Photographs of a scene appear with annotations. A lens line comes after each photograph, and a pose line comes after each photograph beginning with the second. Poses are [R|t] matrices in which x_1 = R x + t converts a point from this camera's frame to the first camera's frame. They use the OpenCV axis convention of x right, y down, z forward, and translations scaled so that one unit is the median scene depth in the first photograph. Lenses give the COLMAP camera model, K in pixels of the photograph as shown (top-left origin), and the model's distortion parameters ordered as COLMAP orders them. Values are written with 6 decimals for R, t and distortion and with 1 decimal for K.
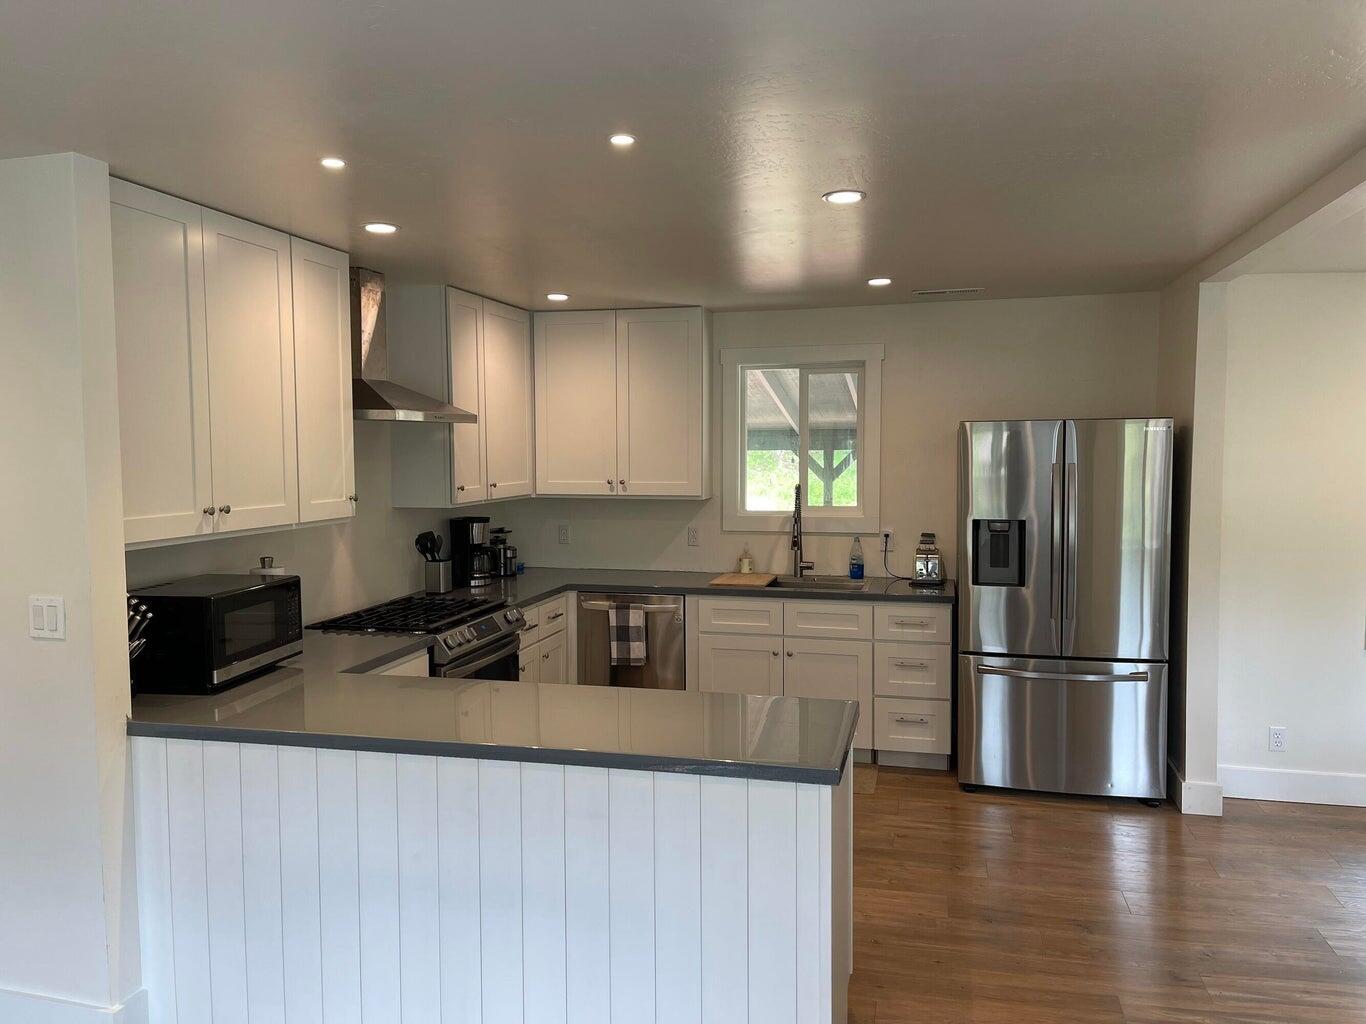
lens RADIAL K [[1035.2, 0, 675.5], [0, 1035.2, 508.5], [0, 0, 1]] dist [0.060991, -0.062620]
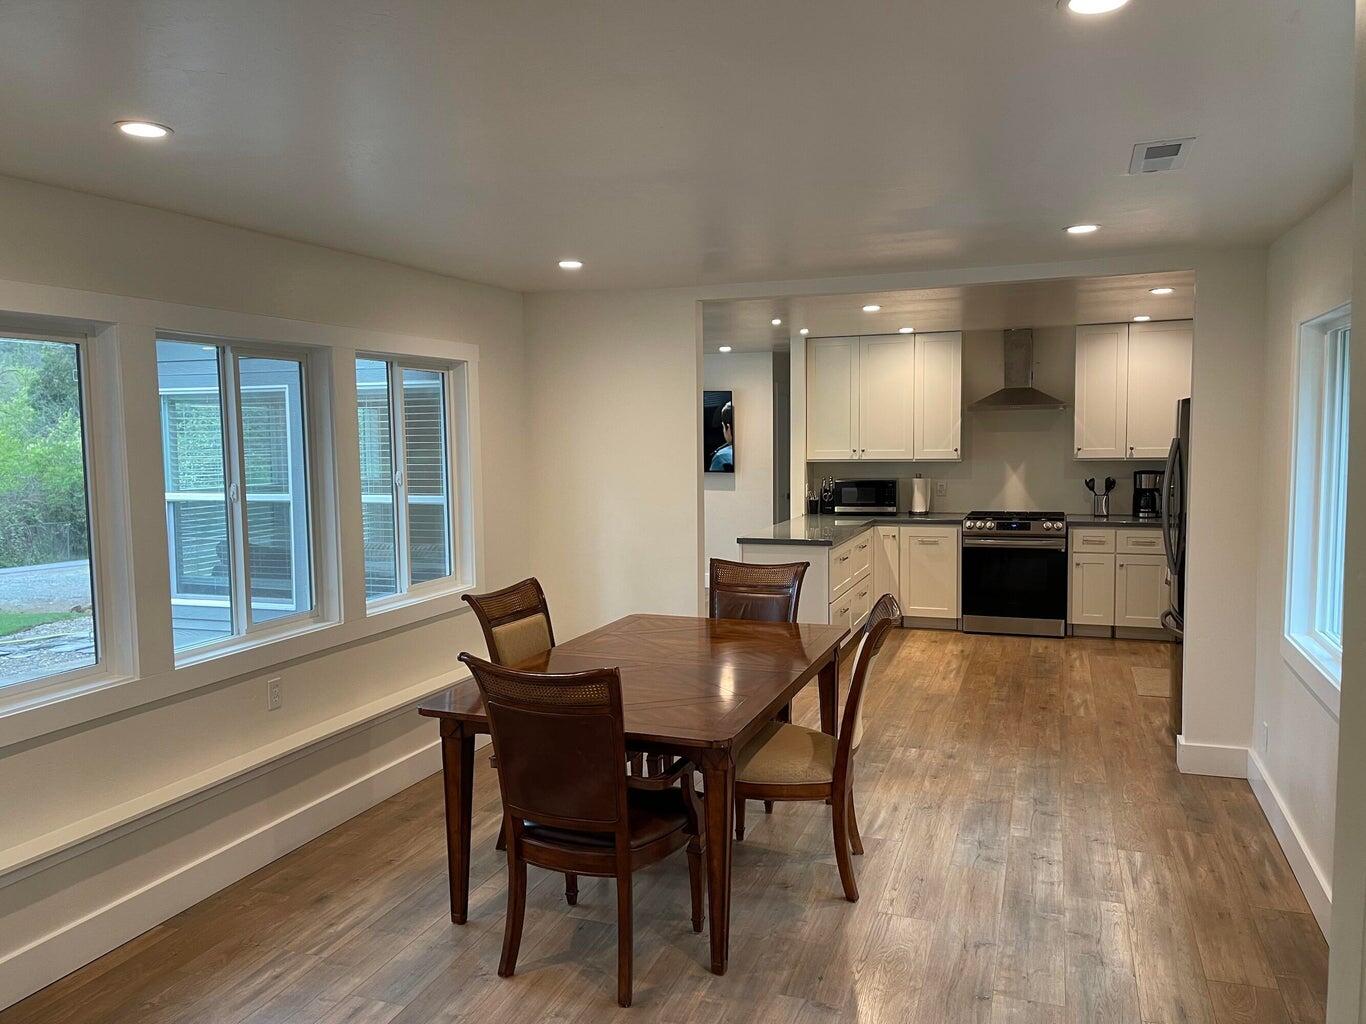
lens RADIAL K [[1035.2, 0, 681.8], [0, 1035.2, 513.3], [0, 0, 1]] dist [0.060991, -0.062620]
pose [[-0.086710, 0.088921, -0.992257, 1.412013], [-0.046783, 0.994546, 0.093214, -0.040779], [0.995135, 0.054504, -0.082077, 0.498591]]
